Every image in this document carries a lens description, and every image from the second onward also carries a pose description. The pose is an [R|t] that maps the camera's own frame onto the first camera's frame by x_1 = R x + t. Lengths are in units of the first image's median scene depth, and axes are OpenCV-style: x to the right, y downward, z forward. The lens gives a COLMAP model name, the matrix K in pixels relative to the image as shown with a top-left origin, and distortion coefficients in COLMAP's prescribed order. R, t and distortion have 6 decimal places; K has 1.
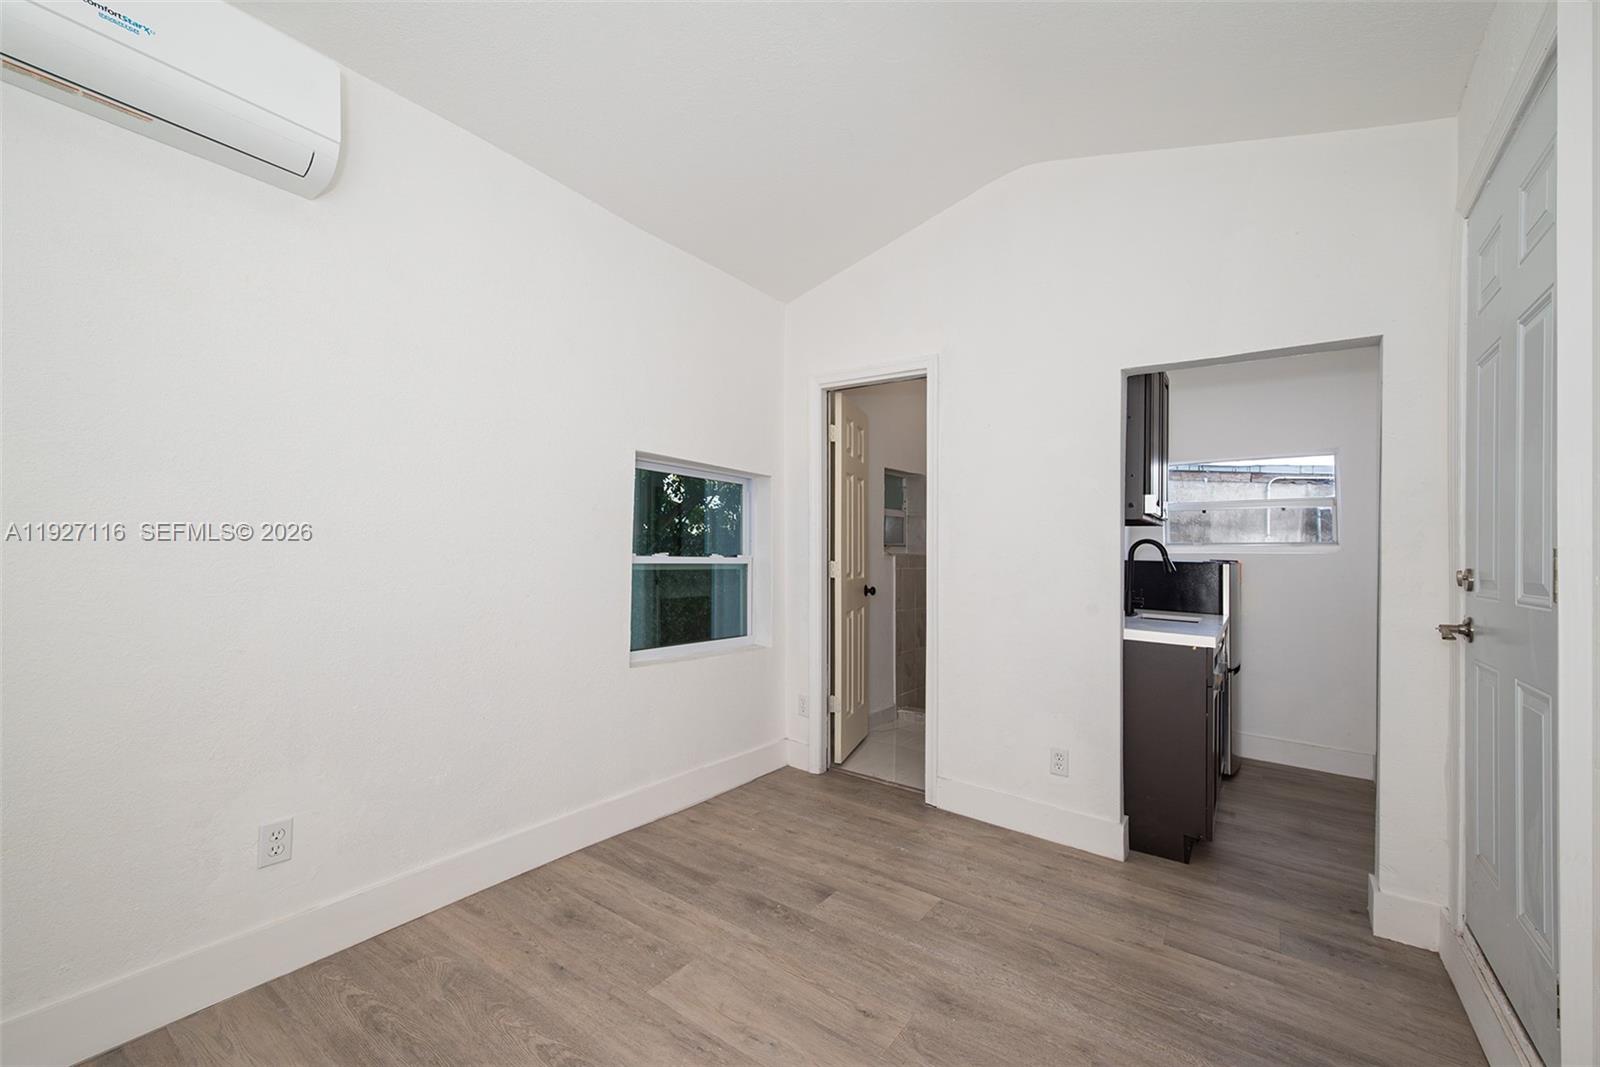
lens RADIAL K [[656.4, 0, 800.0], [0, 656.4, 533.5], [0, 0, 1]] dist [0.005861, -0.000091]
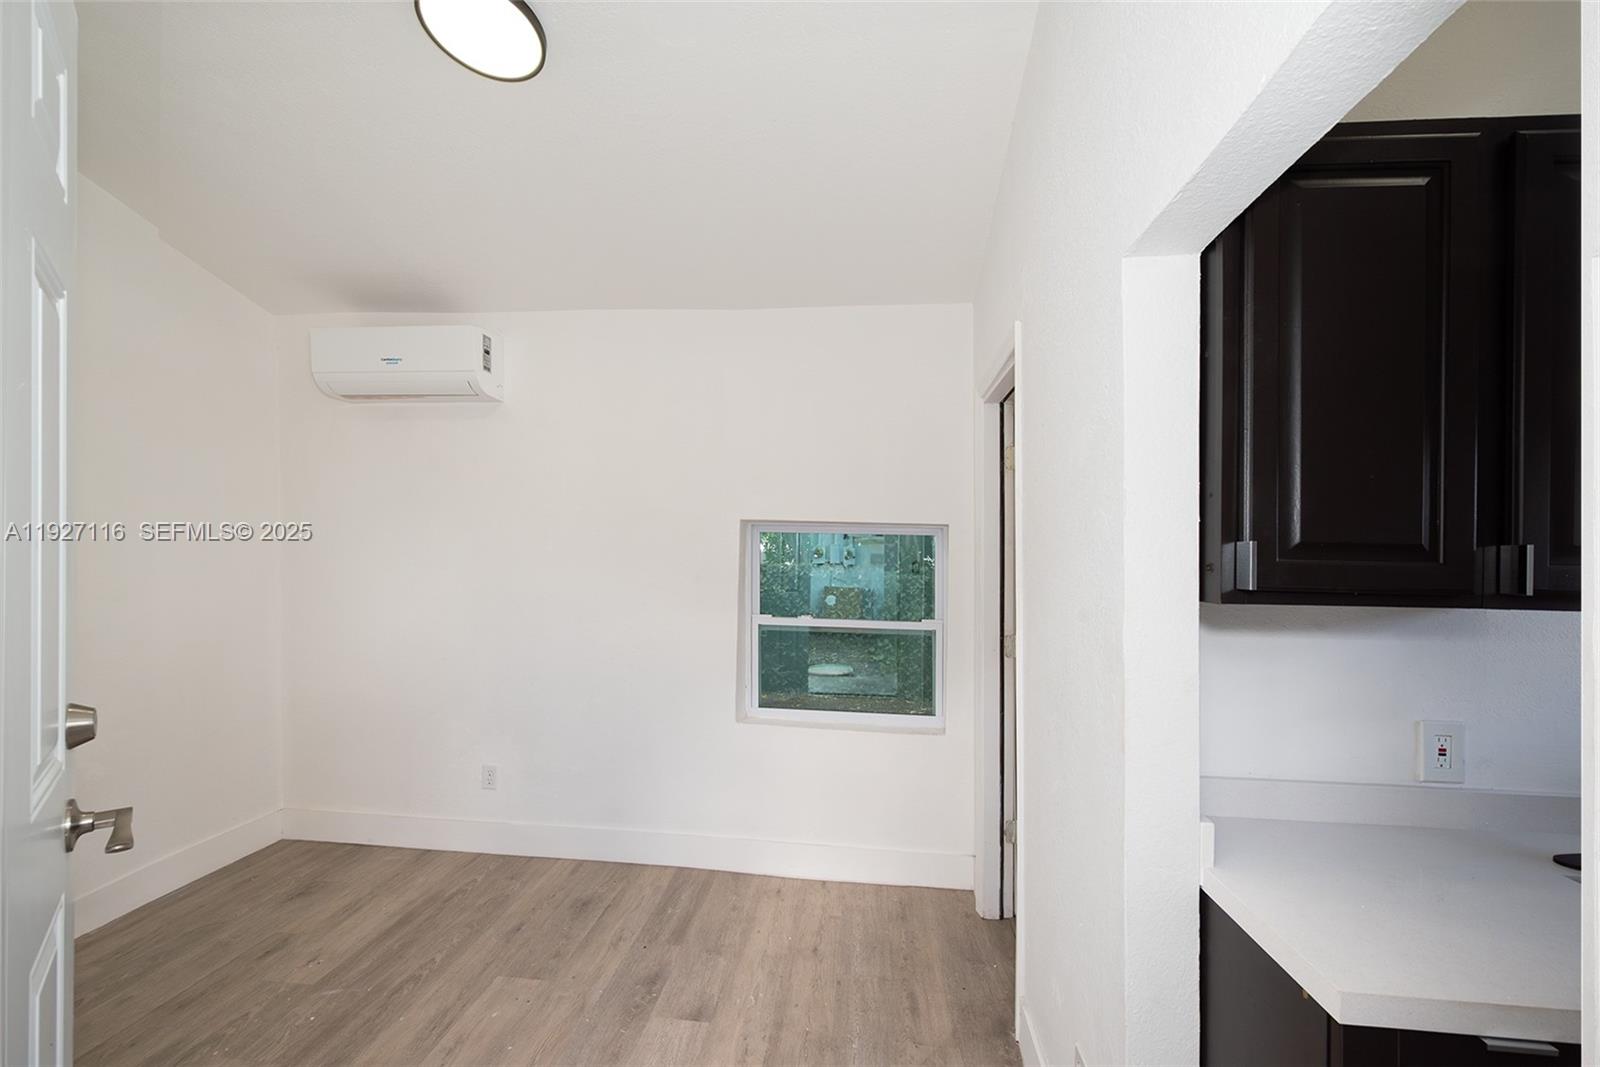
lens RADIAL K [[649.2, 0, 800.0], [0, 649.2, 533.5], [0, 0, 1]] dist [0.001300, 0.000319]
pose [[0.493717, -0.041418, -0.868635, 0.914513], [0.016102, 0.999129, -0.038488, -0.080586], [0.869473, 0.005015, 0.493955, 0.677712]]
